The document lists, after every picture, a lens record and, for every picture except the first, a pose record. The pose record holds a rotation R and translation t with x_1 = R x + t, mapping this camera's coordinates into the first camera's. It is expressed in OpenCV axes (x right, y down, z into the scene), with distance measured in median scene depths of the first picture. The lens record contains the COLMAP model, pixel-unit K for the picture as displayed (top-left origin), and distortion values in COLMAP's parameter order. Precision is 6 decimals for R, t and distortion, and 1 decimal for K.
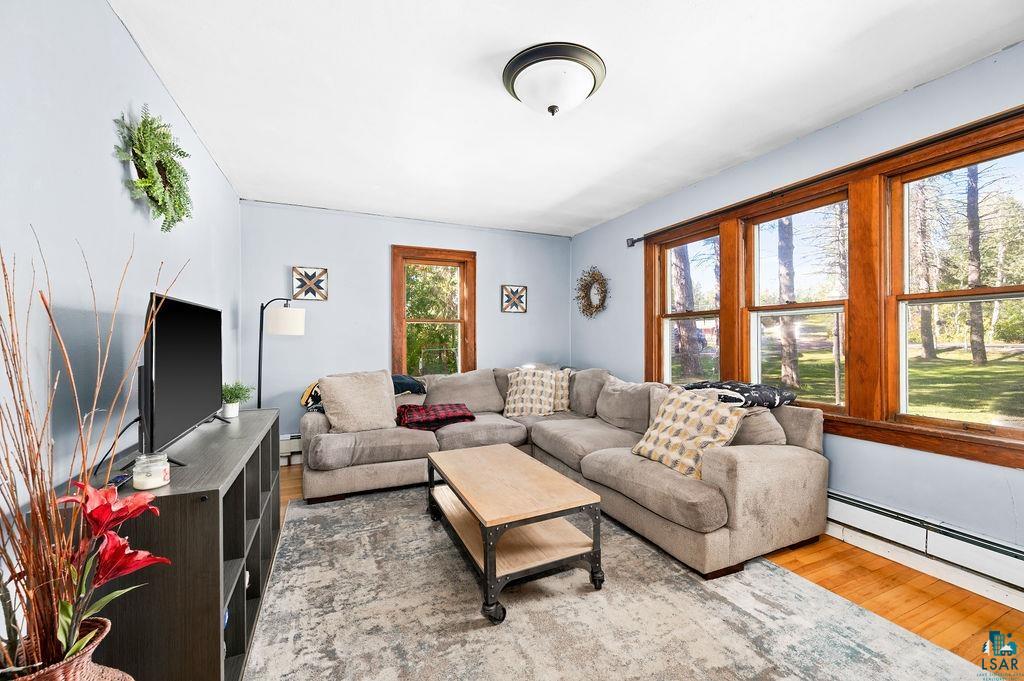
lens RADIAL K [[400.8, 0, 510.1], [0, 400.8, 352.1], [0, 0, 1]] dist [0.002297, 0.000680]
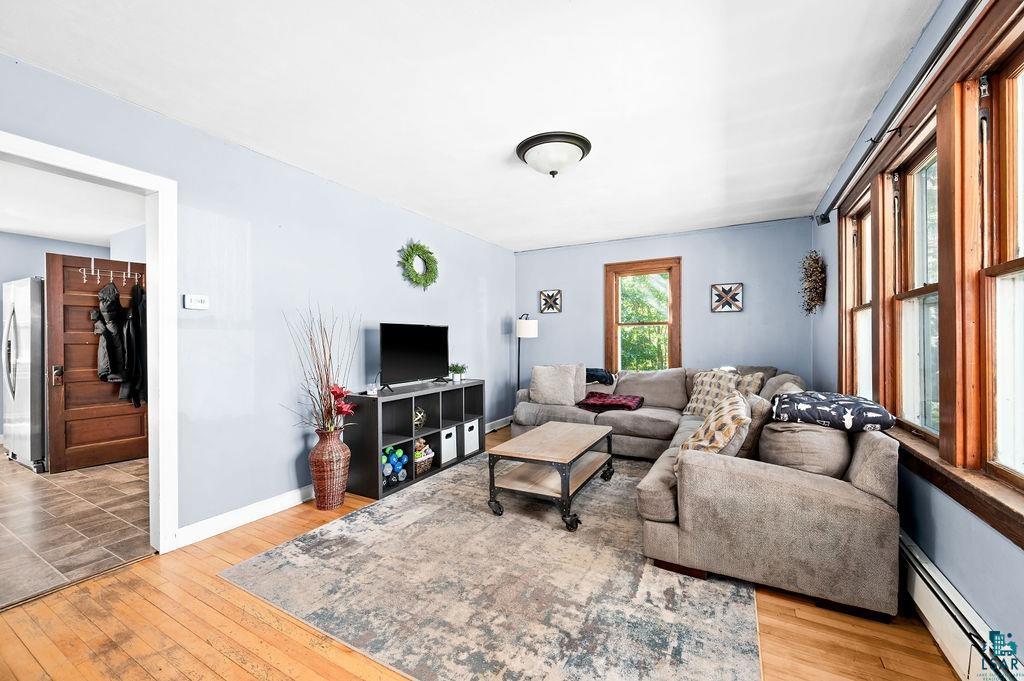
lens RADIAL K [[400.8, 0, 505.9], [0, 400.8, 340.6], [0, 0, 1]] dist [0.002297, 0.000680]
pose [[0.588546, -0.008759, -0.808416, 0.974497], [-0.041382, 0.998304, -0.040943, 0.057978], [0.807404, 0.057551, 0.587185, 0.074169]]
